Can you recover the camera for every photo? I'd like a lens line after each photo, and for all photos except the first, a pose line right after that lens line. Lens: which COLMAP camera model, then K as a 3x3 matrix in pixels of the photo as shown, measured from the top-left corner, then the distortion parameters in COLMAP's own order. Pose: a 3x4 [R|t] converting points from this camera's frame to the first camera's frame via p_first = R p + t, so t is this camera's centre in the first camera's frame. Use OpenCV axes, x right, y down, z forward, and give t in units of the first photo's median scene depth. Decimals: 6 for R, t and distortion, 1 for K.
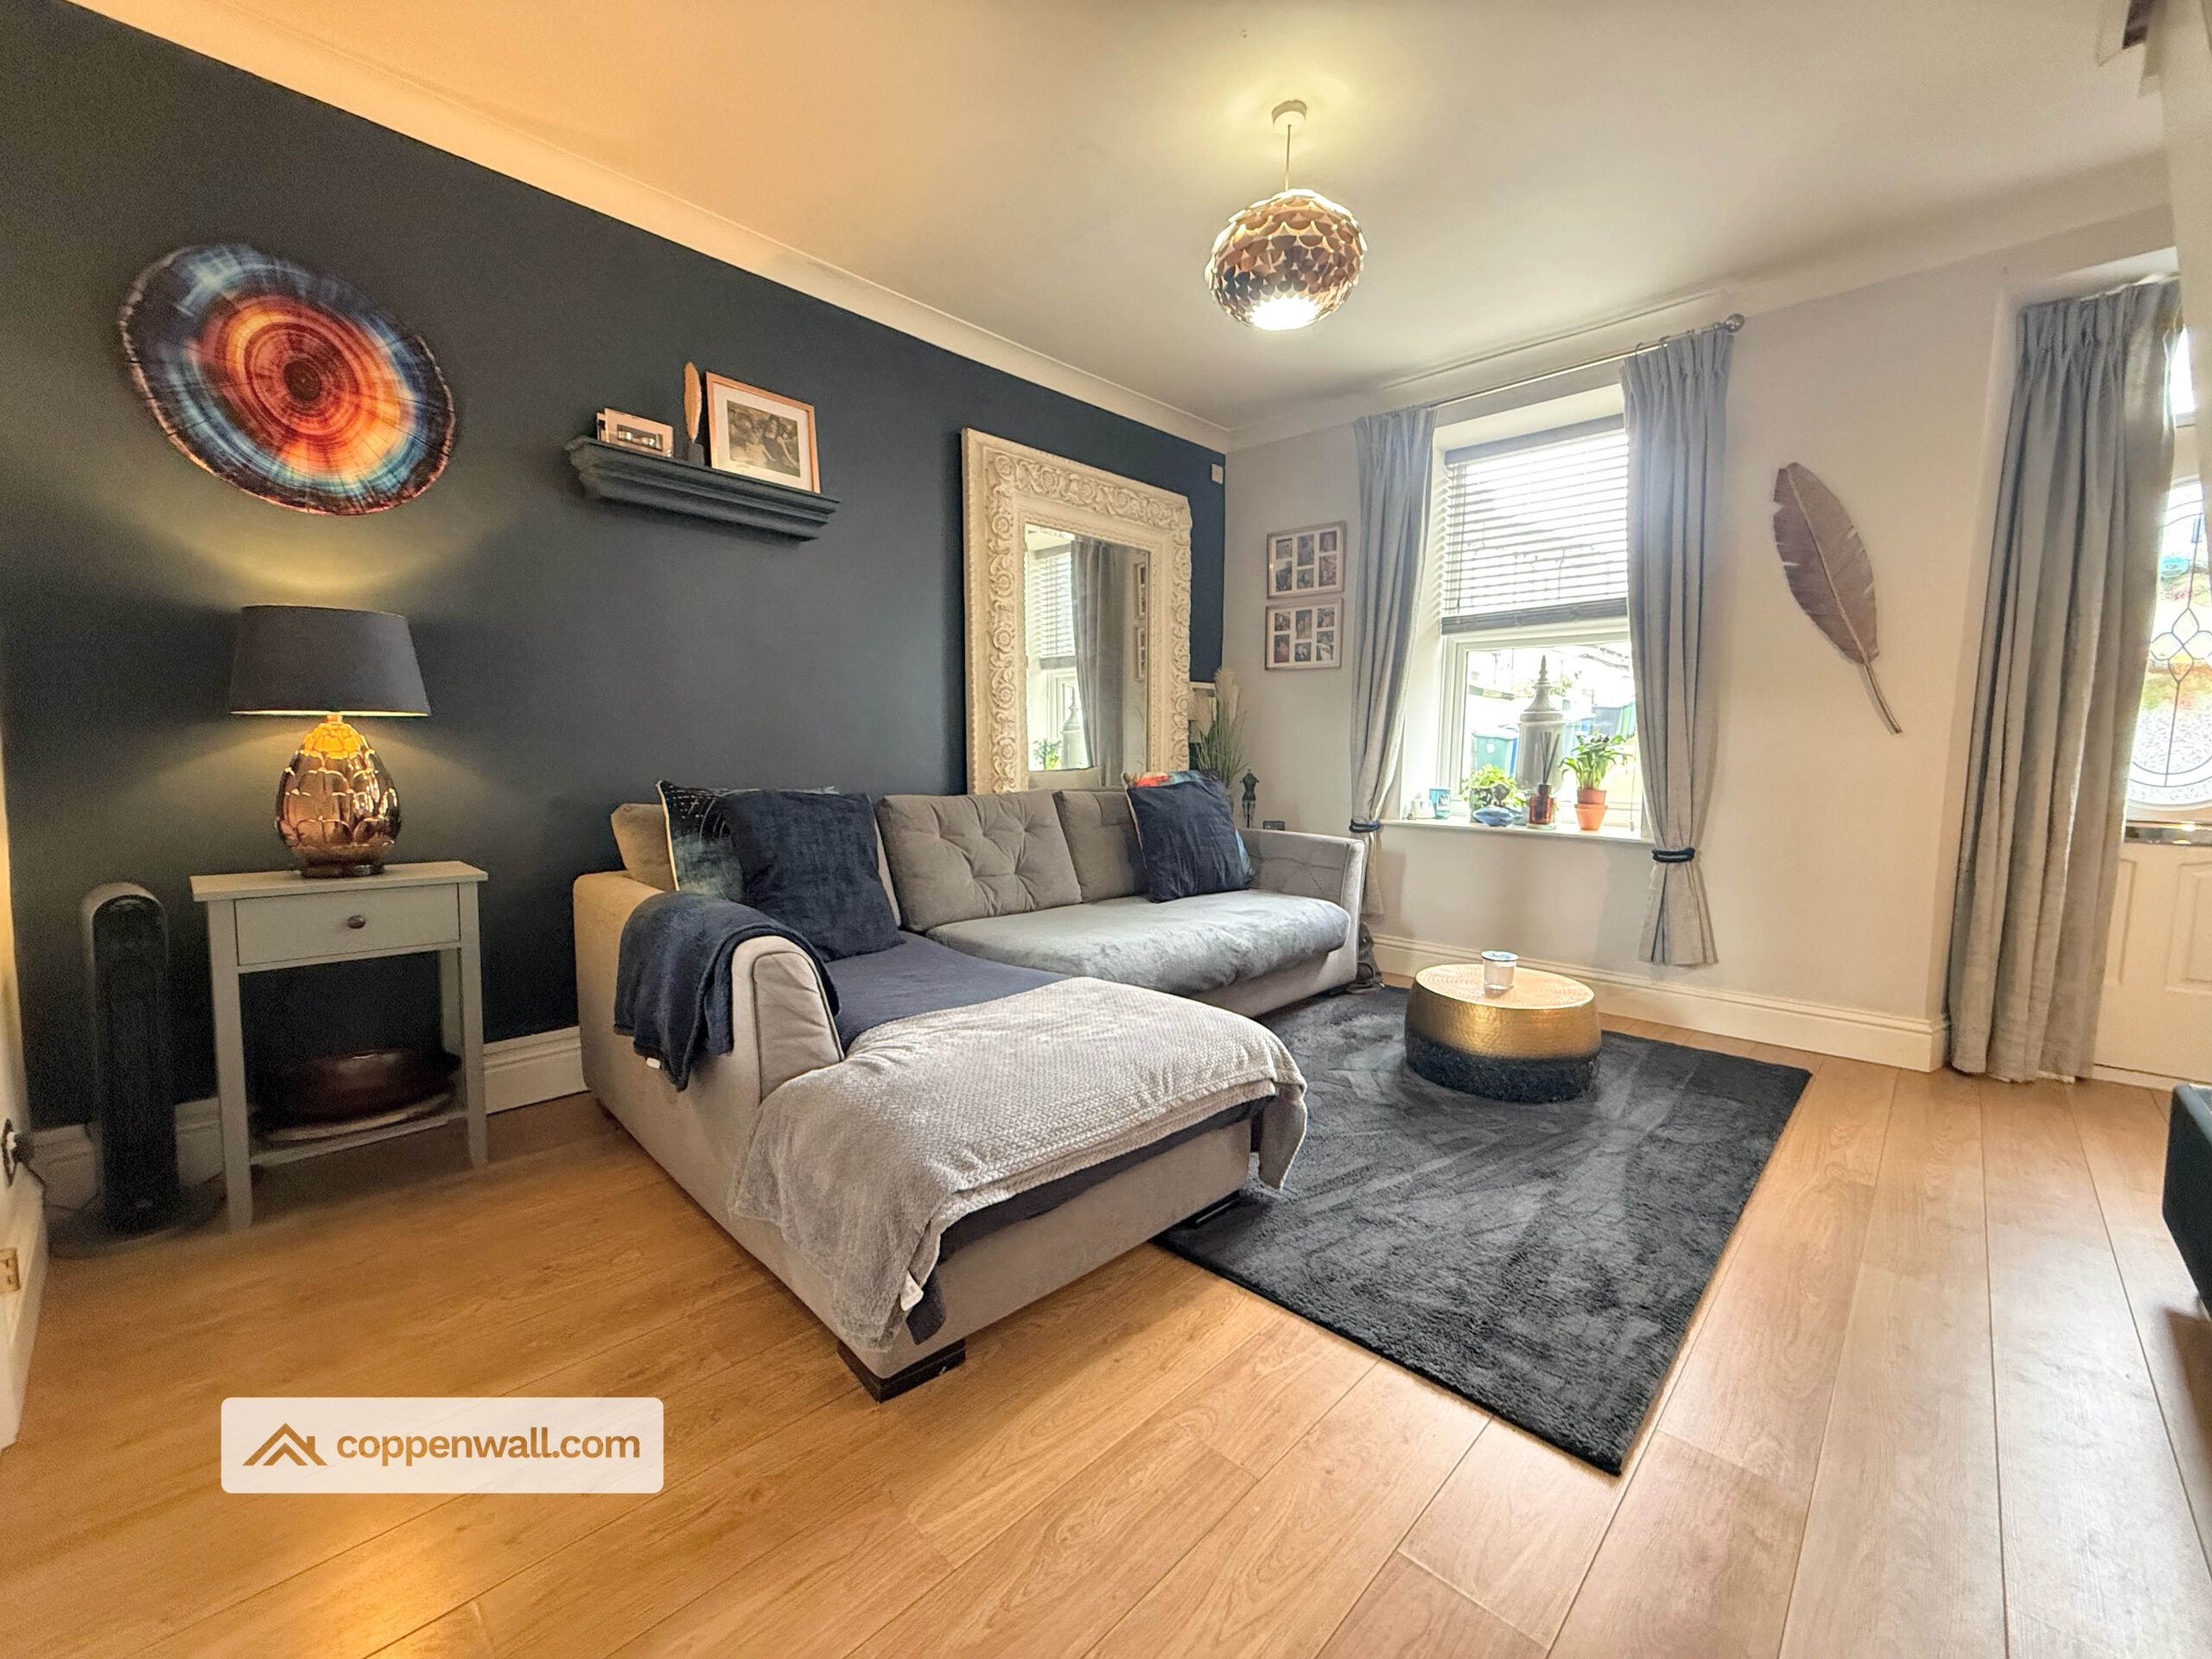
lens RADIAL K [[891.9, 0, 1102.6], [0, 891.9, 828.9], [0, 0, 1]] dist [-0.006973, 0.000219]
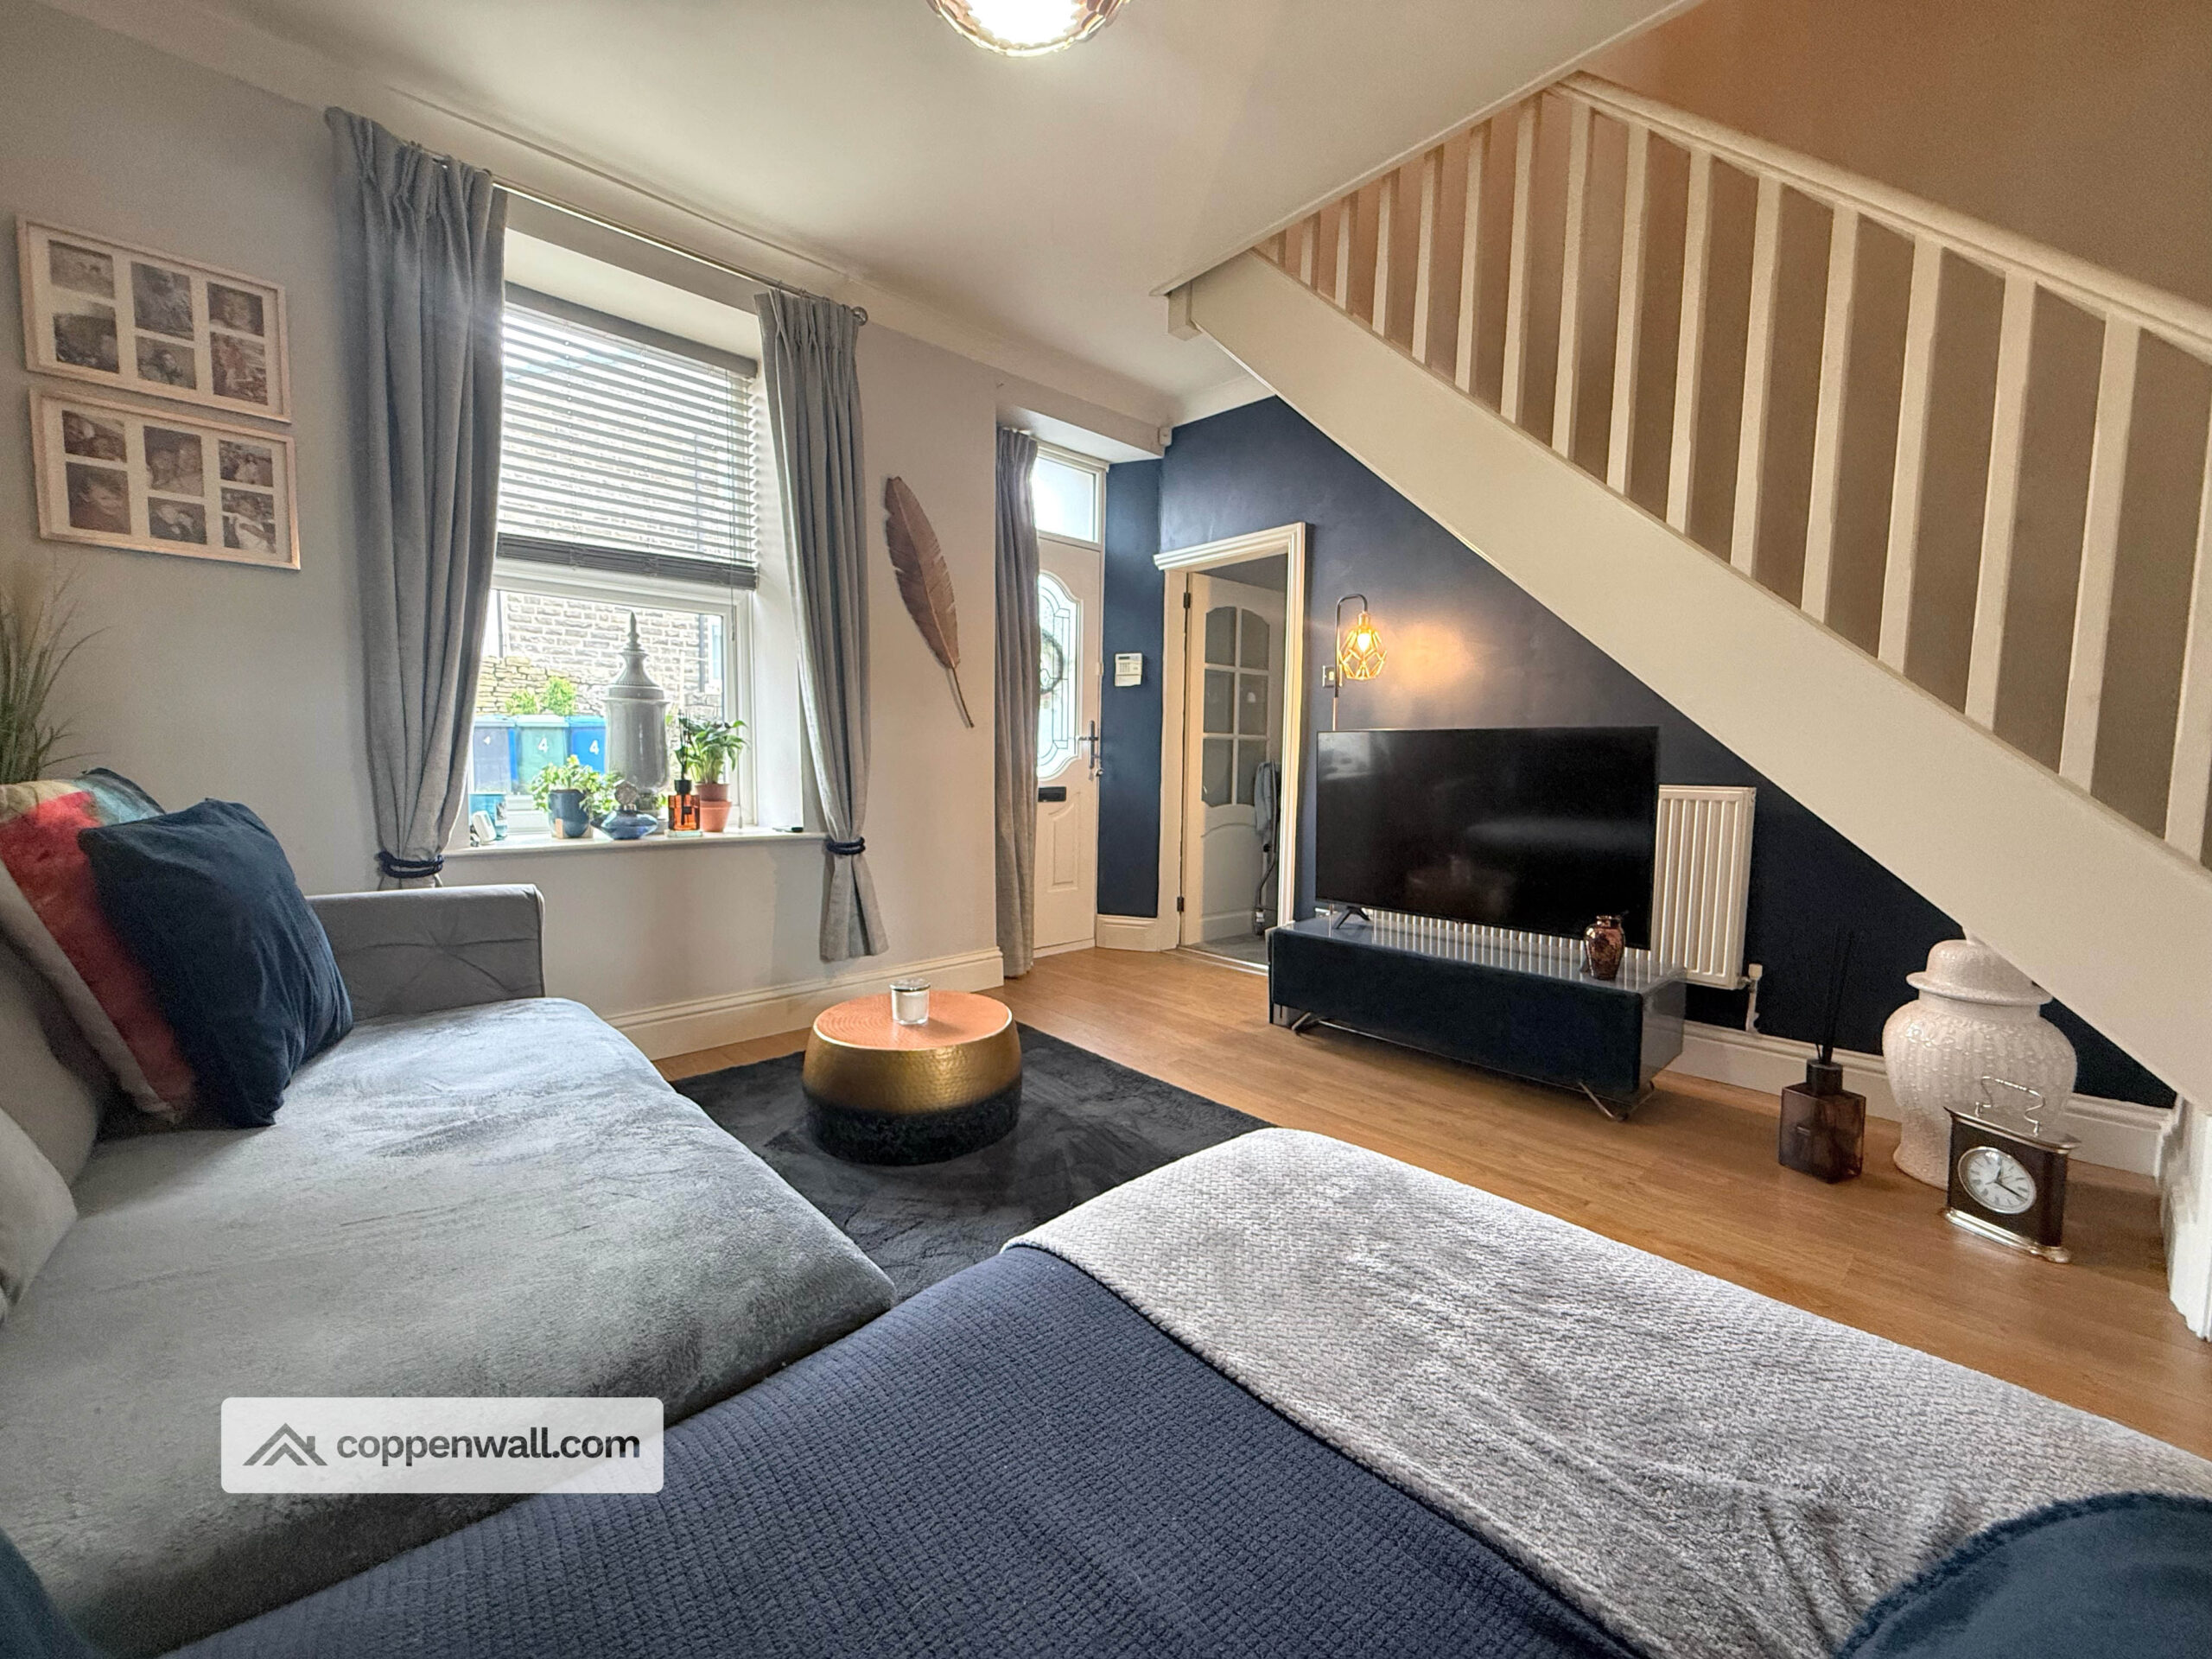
lens RADIAL K [[891.9, 0, 1118.5], [0, 891.9, 831.3], [0, 0, 1]] dist [-0.006973, 0.000219]
pose [[0.041690, -0.094699, 0.994633, -0.242889], [0.071960, 0.993197, 0.091547, -0.042743], [-0.996536, 0.067757, 0.048221, 0.502434]]
